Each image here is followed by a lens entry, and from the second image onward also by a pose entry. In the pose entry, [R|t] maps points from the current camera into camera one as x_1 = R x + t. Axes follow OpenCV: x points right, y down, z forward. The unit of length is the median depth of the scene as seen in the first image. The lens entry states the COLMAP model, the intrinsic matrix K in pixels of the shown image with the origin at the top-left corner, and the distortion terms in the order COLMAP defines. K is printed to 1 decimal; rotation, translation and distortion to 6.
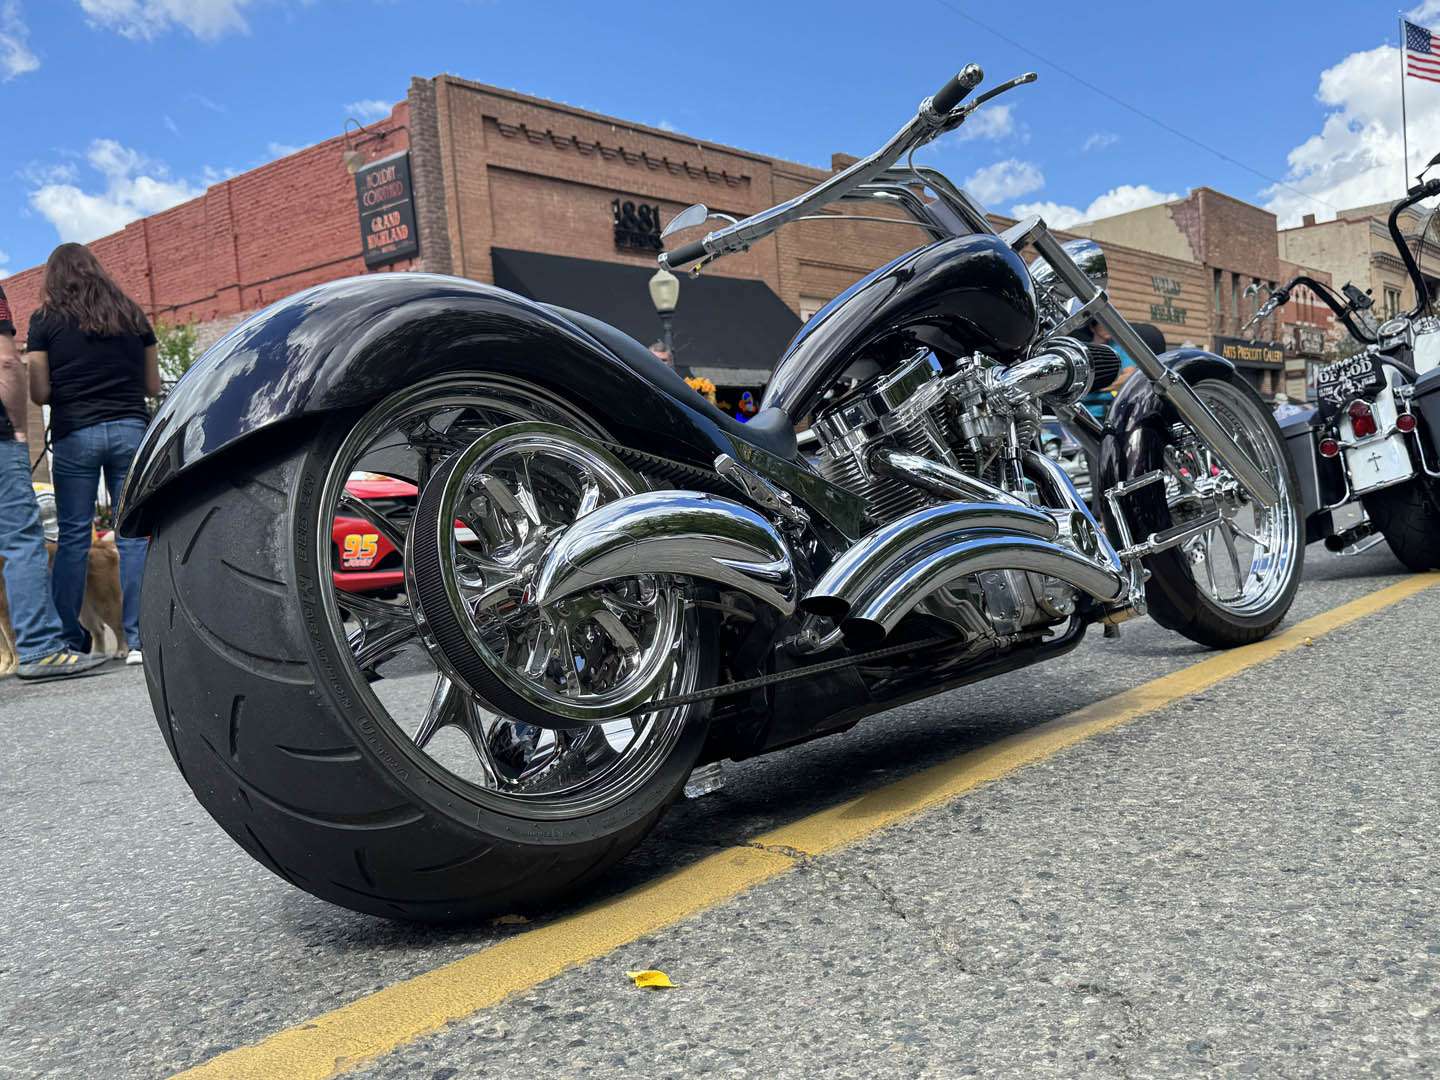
lens RADIAL K [[1287.8, 0, 713.9], [0, 1287.8, 542.1], [0, 0, 1]] dist [0.027928, -0.029412]
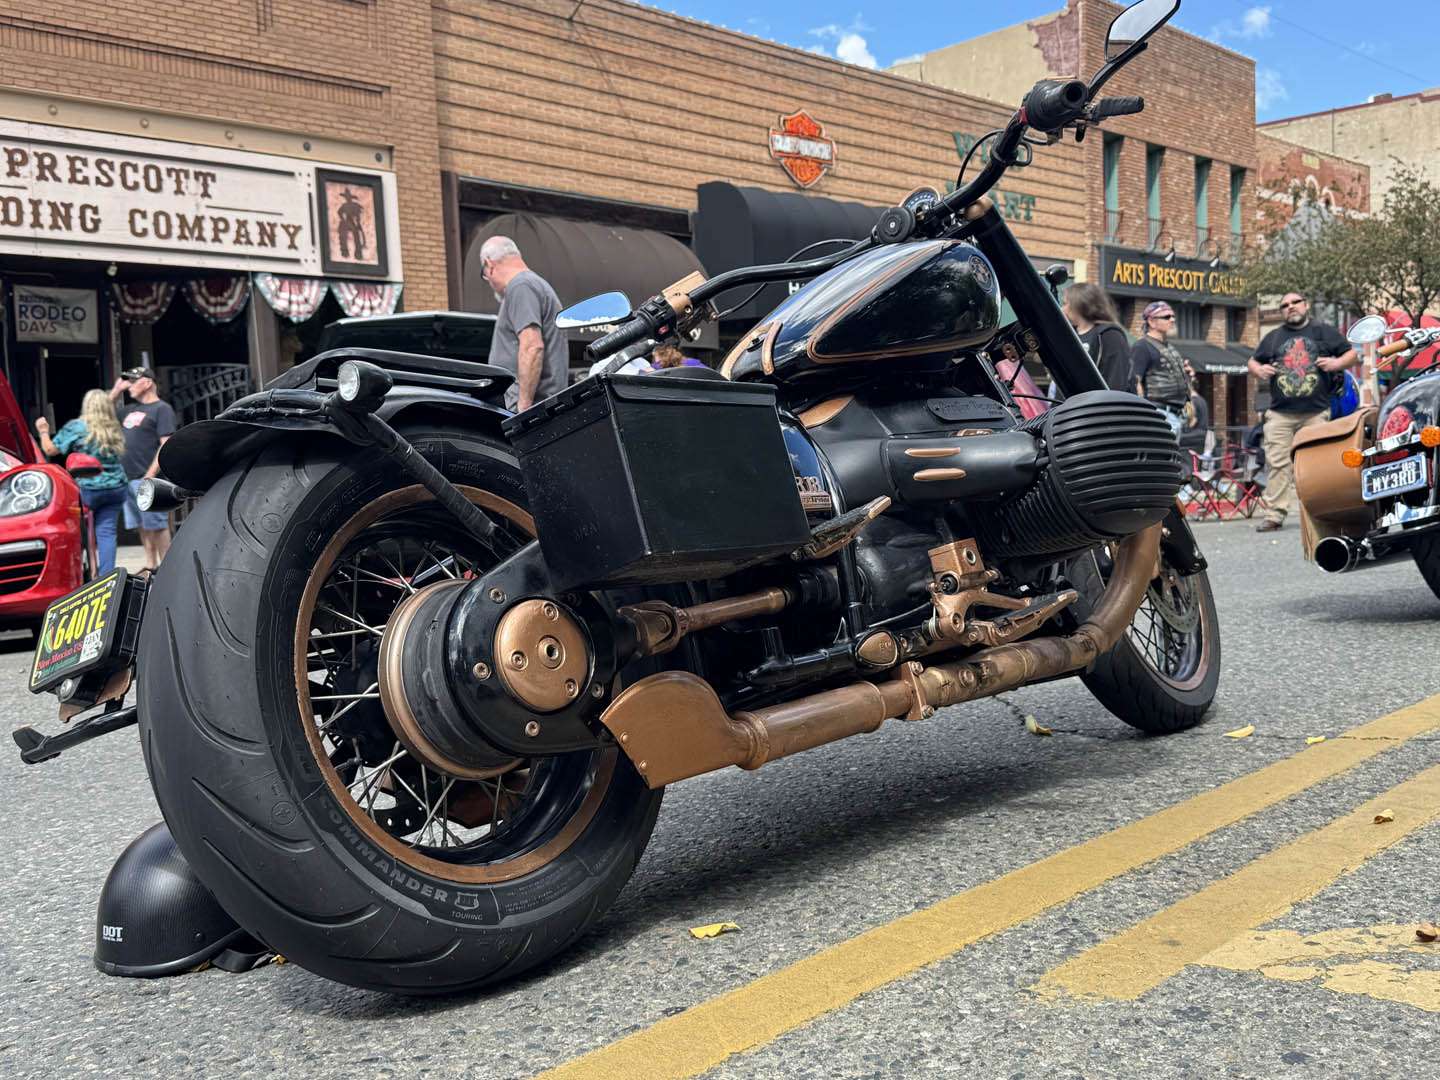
lens RADIAL K [[1519.7, 0, 721.0], [0, 1519.7, 540.1], [0, 0, 1]] dist [0.066170, 0.000000]
pose [[0.998947, 0.035735, -0.028785, 0.517592], [-0.035317, 0.999265, 0.014883, -0.055864], [0.029296, -0.013851, 0.999475, 0.604776]]
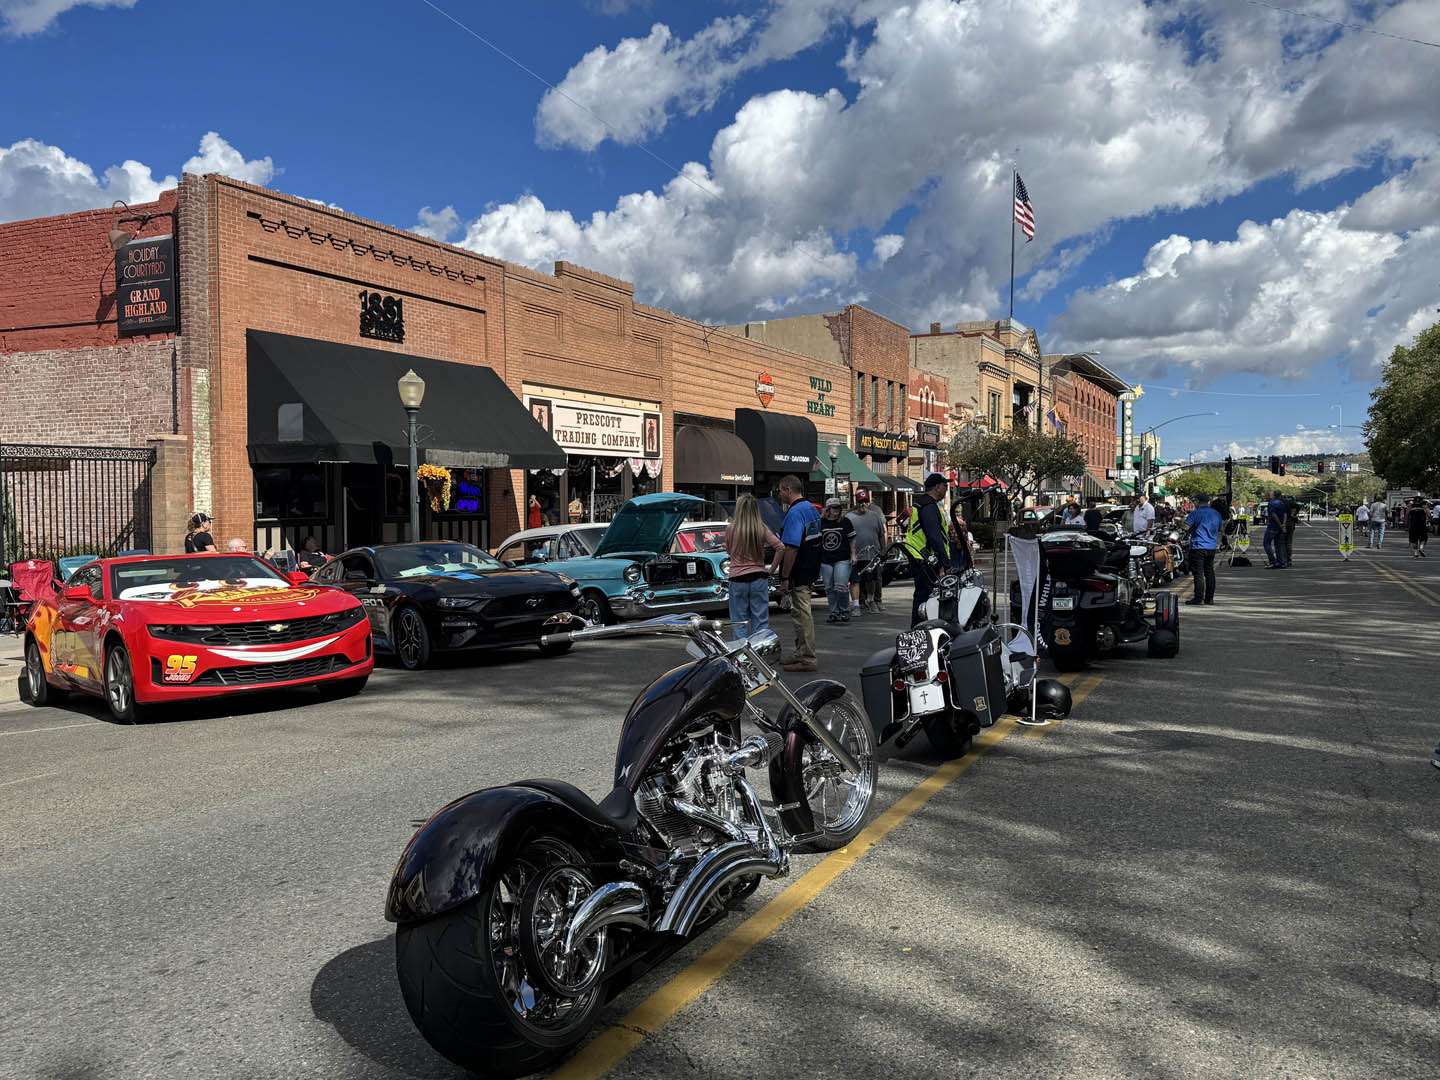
lens RADIAL K [[1173.0, 0, 722.6], [0, 1173.0, 539.3], [0, 0, 1]] dist [0.047898, -0.028154]
pose [[0.964090, 0.063352, 0.257909, -0.026012], [-0.058389, 0.997932, -0.026865, -0.038755], [-0.259078, 0.010841, 0.965796, -0.072090]]
